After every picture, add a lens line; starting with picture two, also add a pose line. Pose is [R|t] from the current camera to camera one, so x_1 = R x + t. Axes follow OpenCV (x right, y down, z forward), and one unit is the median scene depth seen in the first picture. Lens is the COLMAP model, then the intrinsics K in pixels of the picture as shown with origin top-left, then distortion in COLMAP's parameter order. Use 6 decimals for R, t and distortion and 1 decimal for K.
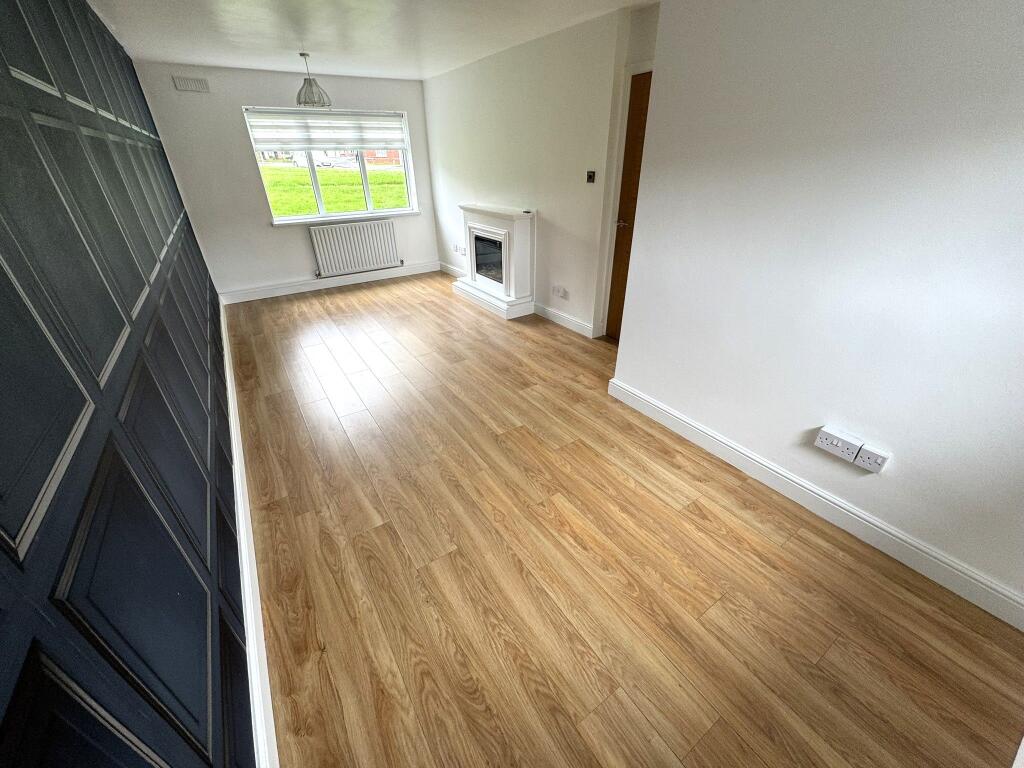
lens RADIAL K [[407.8, 0, 512.0], [0, 407.8, 384.0], [0, 0, 1]] dist [0.000311, -0.000170]
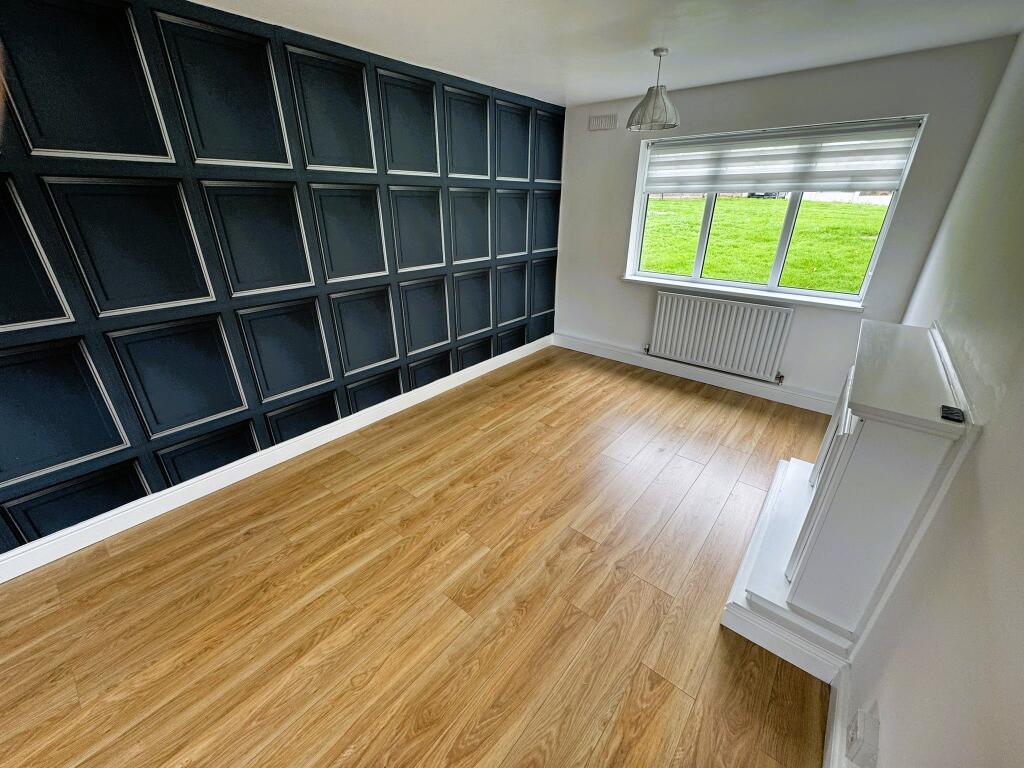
lens RADIAL K [[409.3, 0, 508.0], [0, 409.3, 379.5], [0, 0, 1]] dist [0.001917, 0.000060]
pose [[0.280690, 0.402715, -0.871225, 0.177310], [-0.473785, 0.847552, 0.239129, -0.363421], [0.834710, 0.345652, 0.428700, 0.620482]]
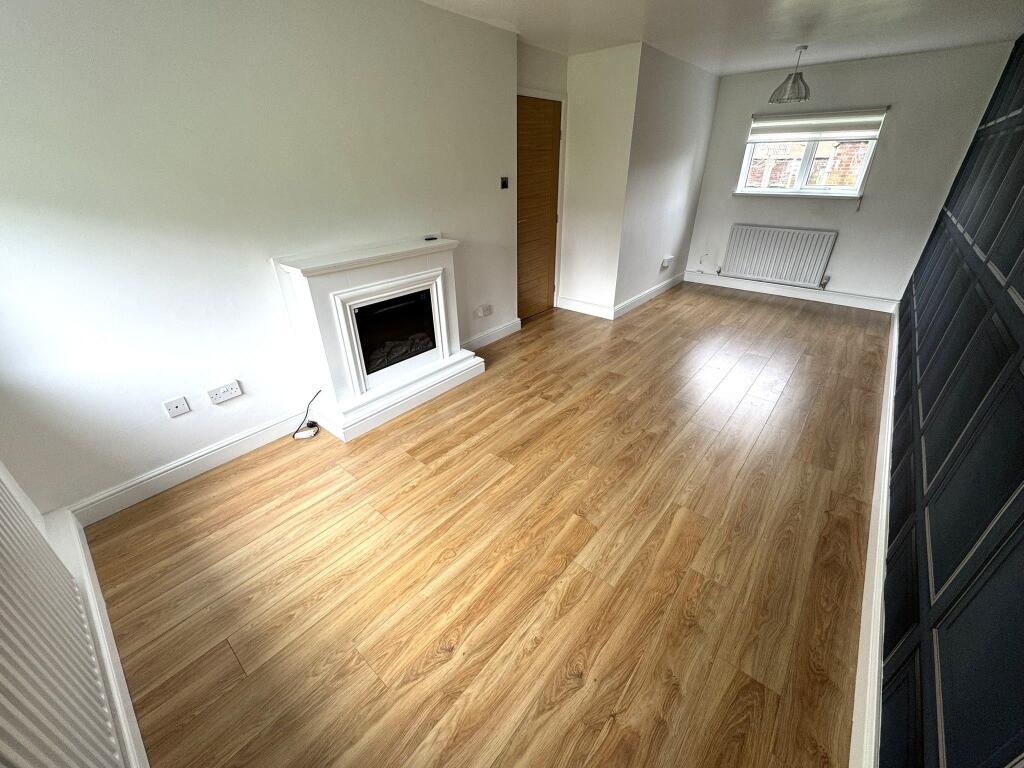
lens RADIAL K [[407.8, 0, 512.0], [0, 407.8, 384.0], [0, 0, 1]] dist [0.000311, -0.000170]
pose [[-0.284071, -0.434874, 0.854510, -0.728033], [0.484586, 0.703904, 0.519322, -0.538867], [-0.827333, 0.561608, 0.010776, 1.004740]]
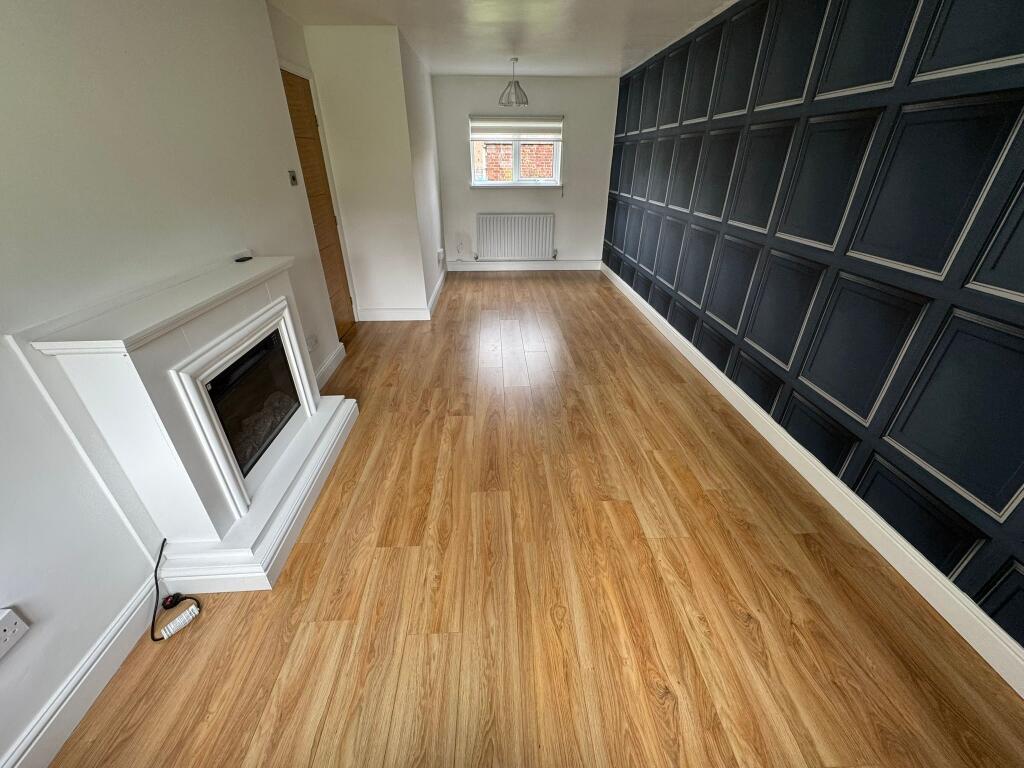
lens RADIAL K [[407.8, 0, 512.0], [0, 407.8, 384.0], [0, 0, 1]] dist [0.000311, -0.000170]
pose [[-0.859637, -0.228729, 0.456845, -0.505360], [0.265285, 0.564363, 0.781741, -0.629813], [-0.436633, 0.793207, -0.424469, 1.174135]]
